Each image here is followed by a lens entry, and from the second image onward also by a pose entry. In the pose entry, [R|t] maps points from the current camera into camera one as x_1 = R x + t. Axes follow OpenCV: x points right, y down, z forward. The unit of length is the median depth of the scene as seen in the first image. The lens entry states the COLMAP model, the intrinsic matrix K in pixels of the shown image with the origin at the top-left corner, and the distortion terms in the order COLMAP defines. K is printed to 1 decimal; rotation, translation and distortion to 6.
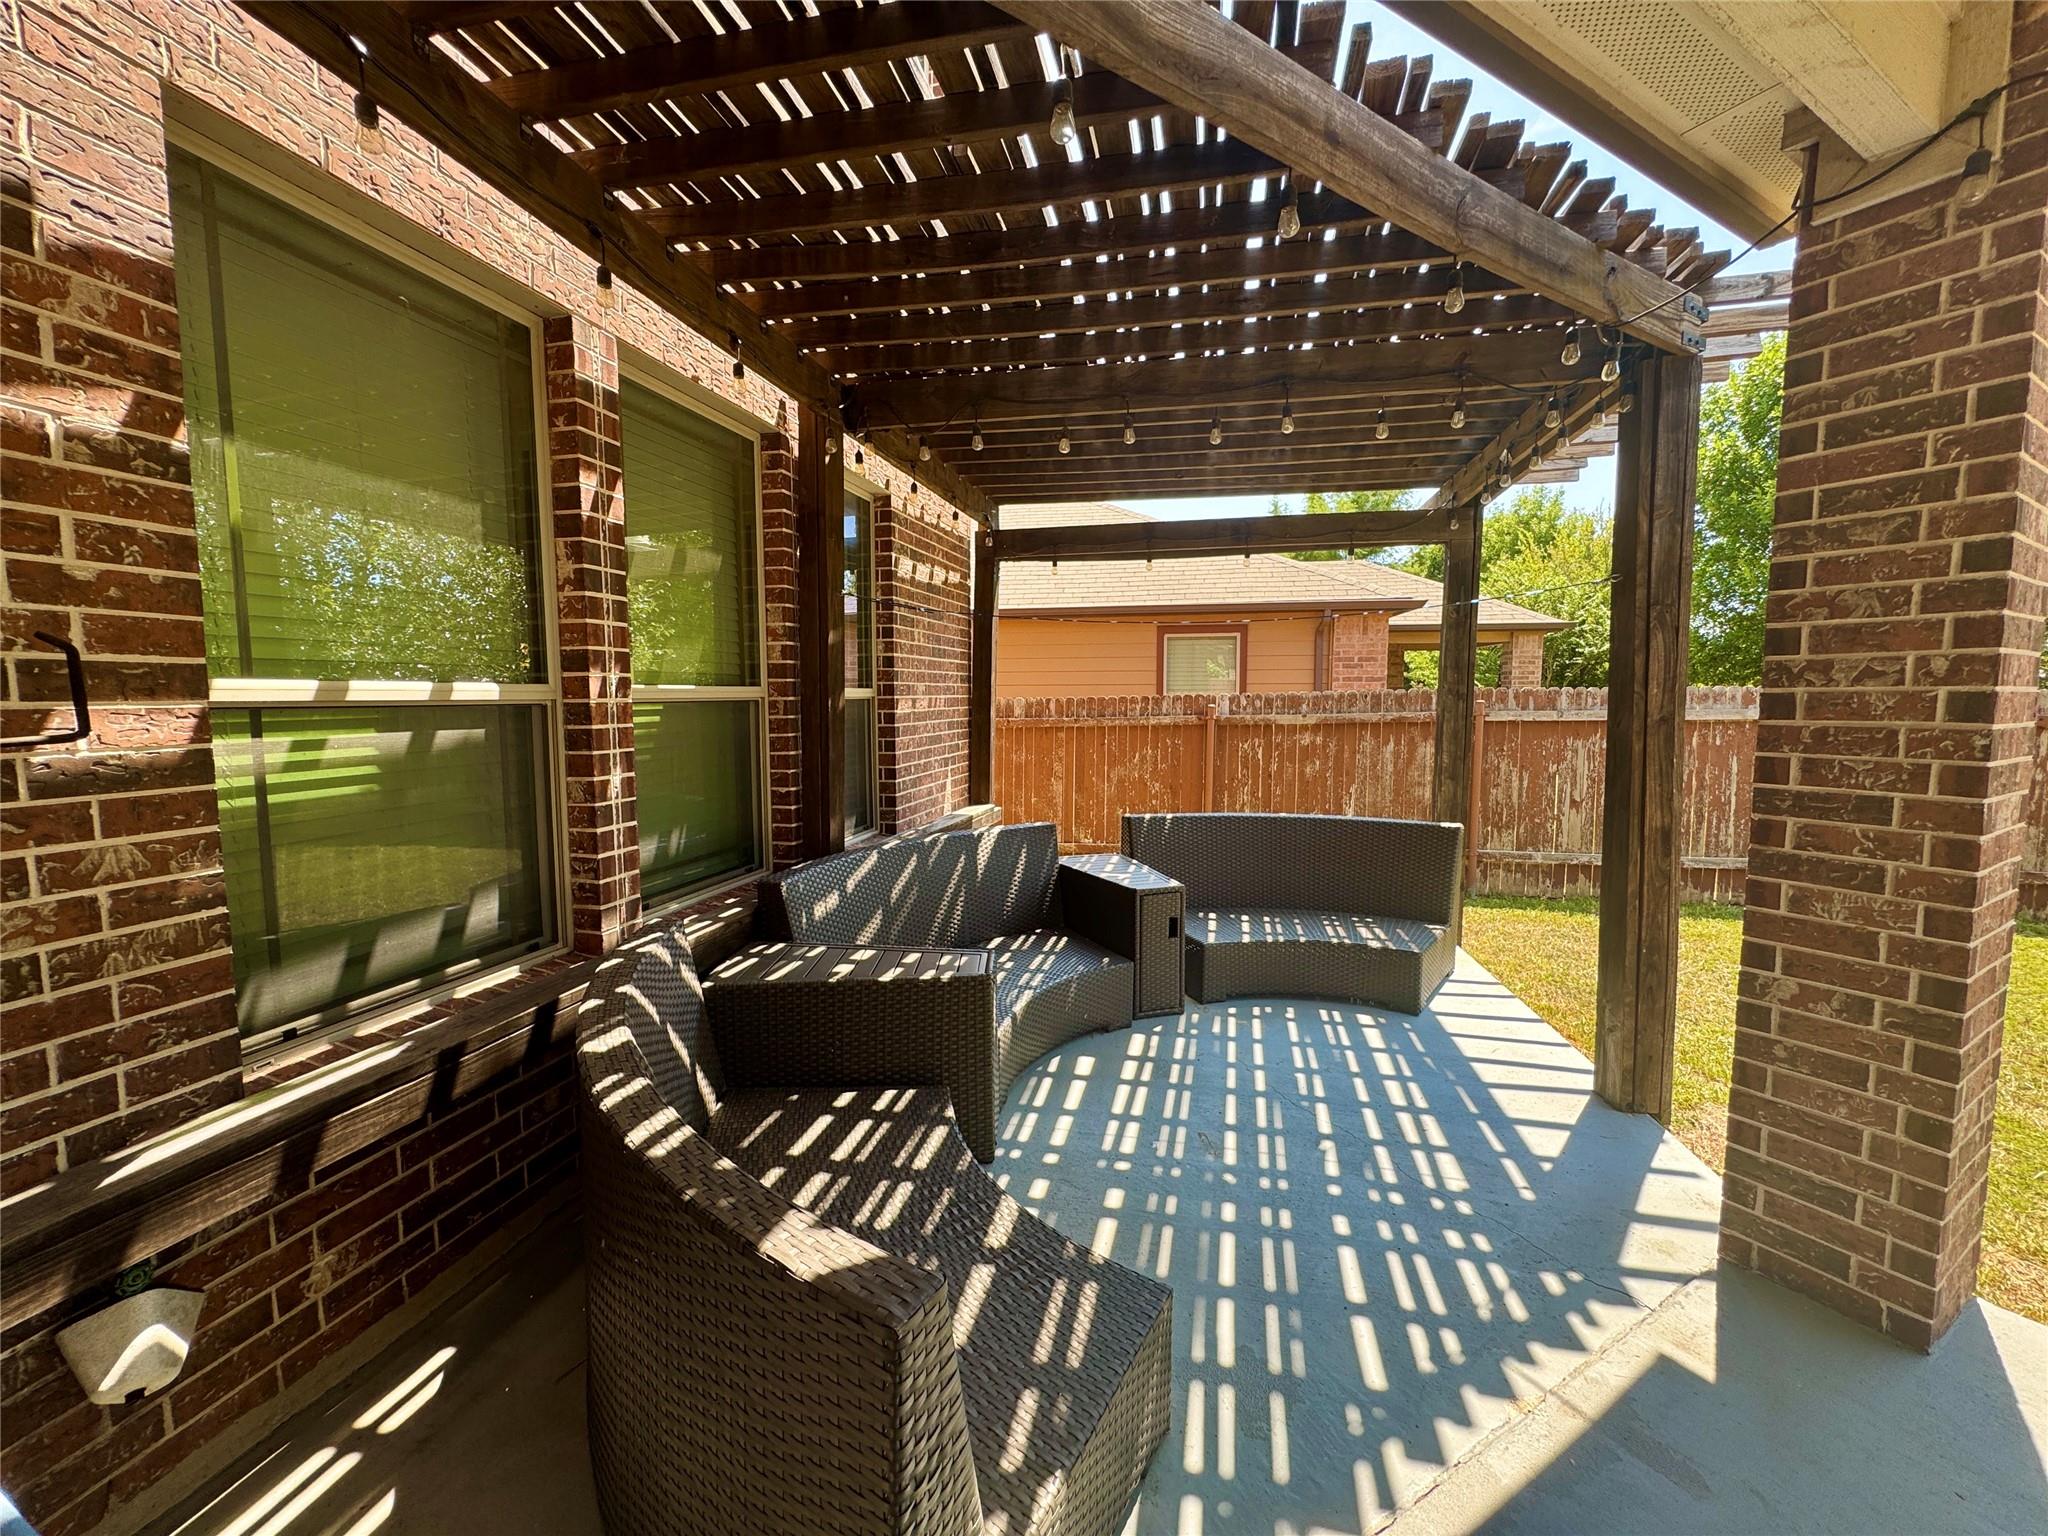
lens RADIAL K [[822.2, 0, 1024.5], [0, 822.2, 764.9], [0, 0, 1]] dist [-0.000213, 0.000948]
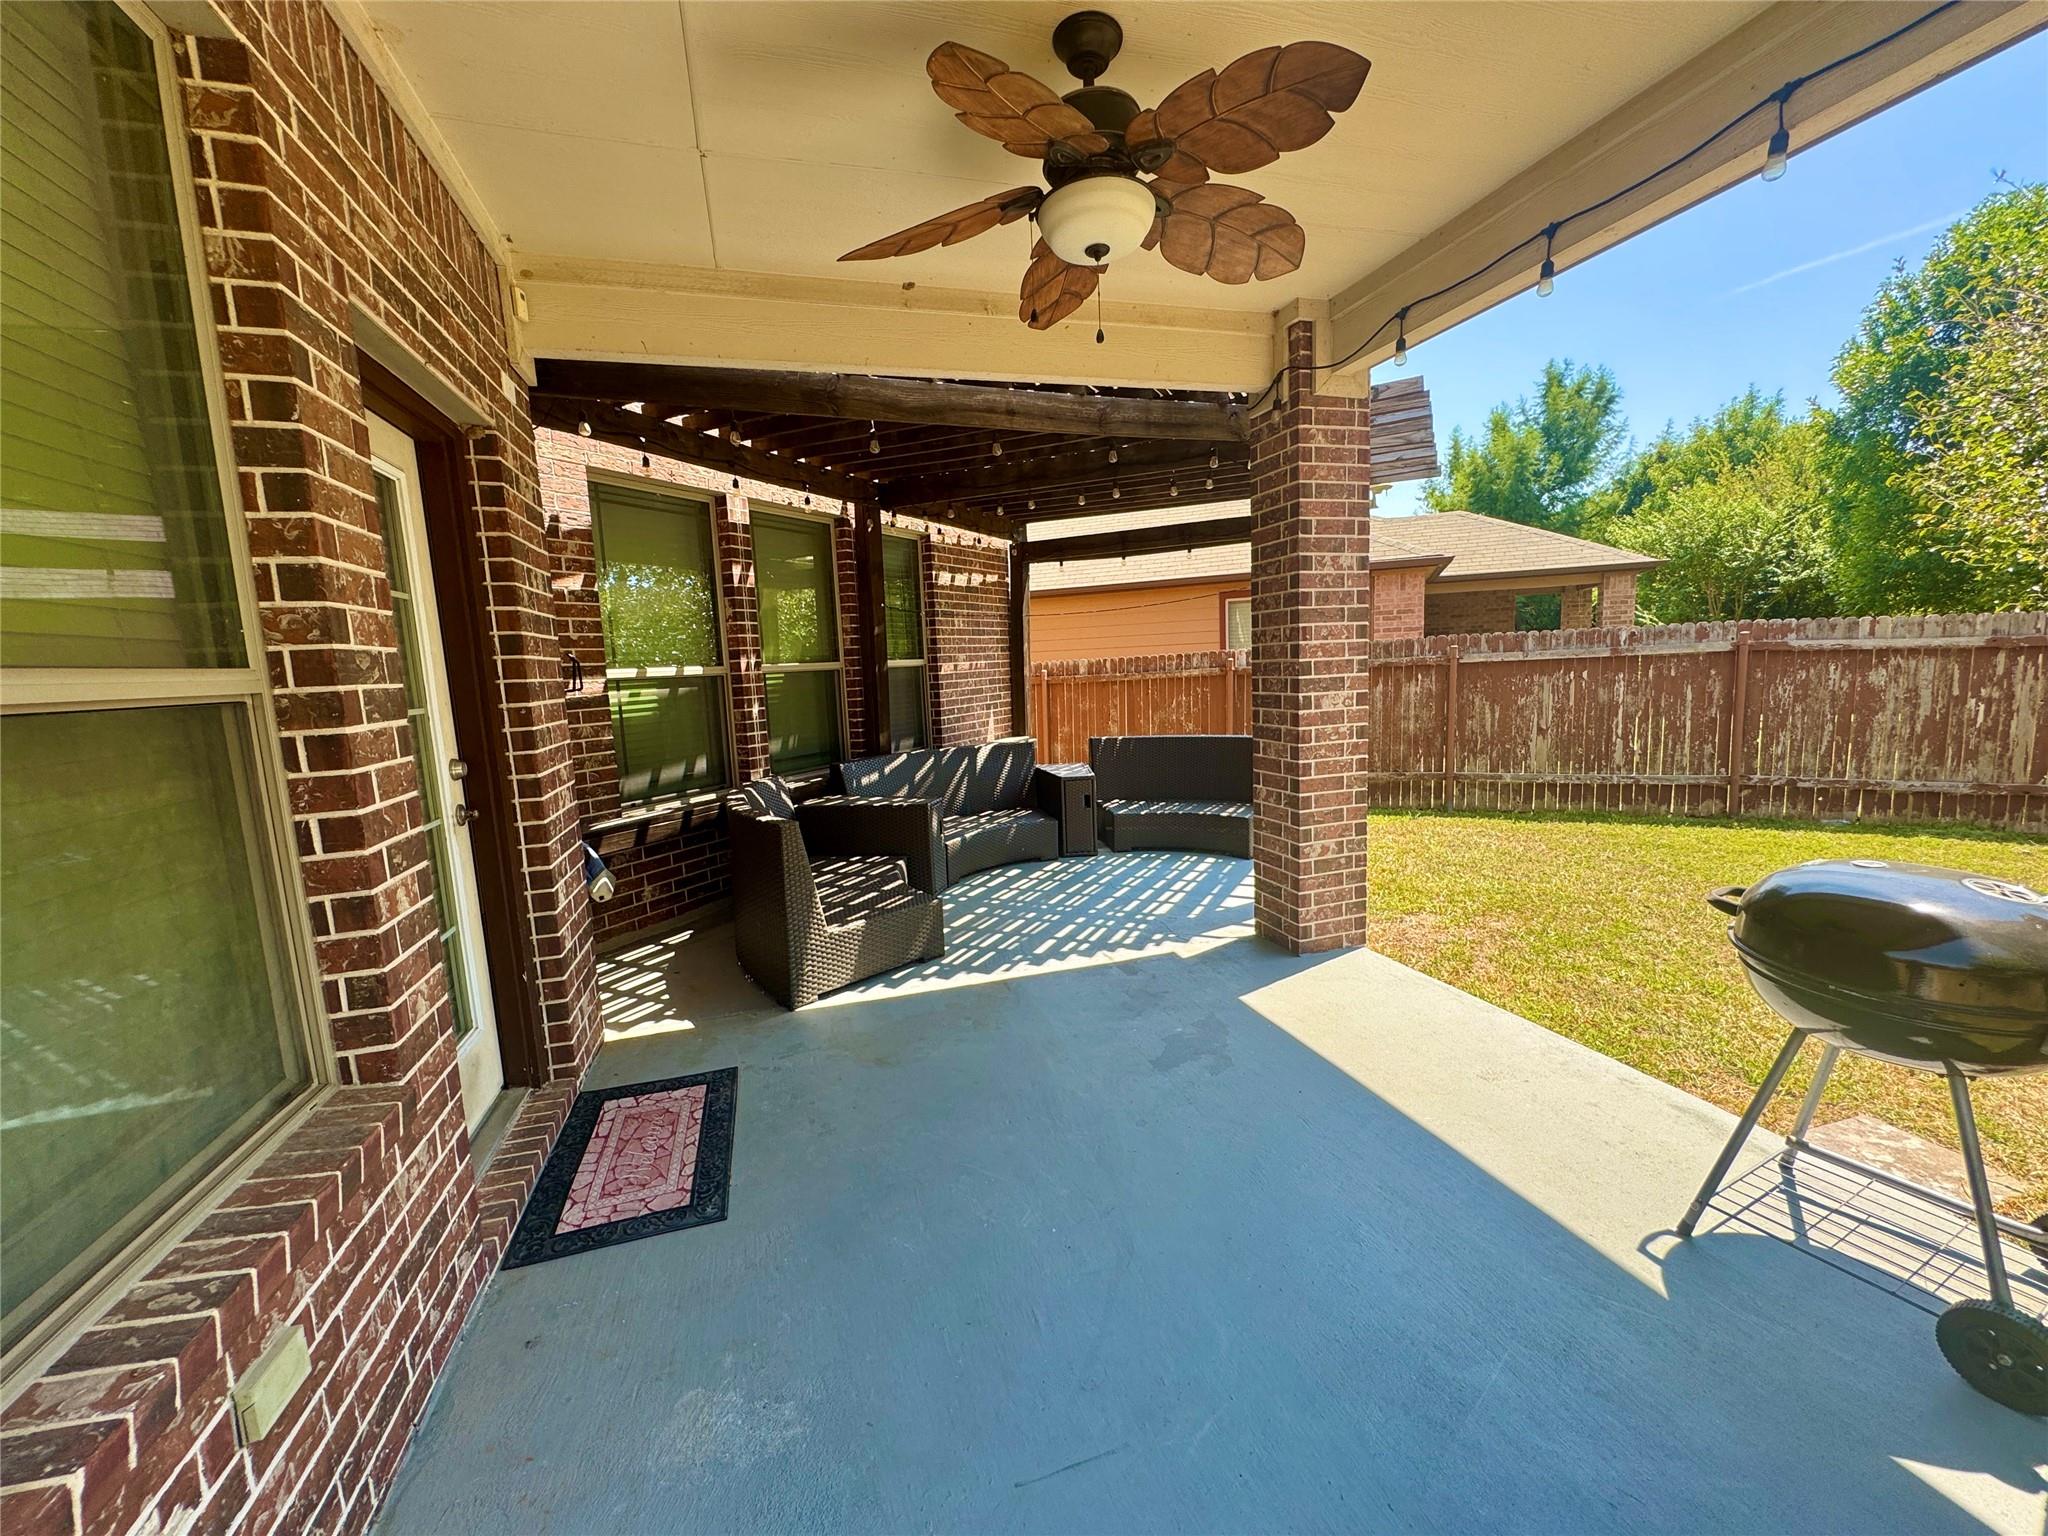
lens RADIAL K [[822.2, 0, 1022.7], [0, 822.2, 766.5], [0, 0, 1]] dist [-0.000213, 0.000948]
pose [[0.971392, -0.010638, -0.237243, 0.478409], [0.021998, 0.998732, 0.045287, 0.058841], [0.236461, -0.049211, 0.970394, -0.637032]]
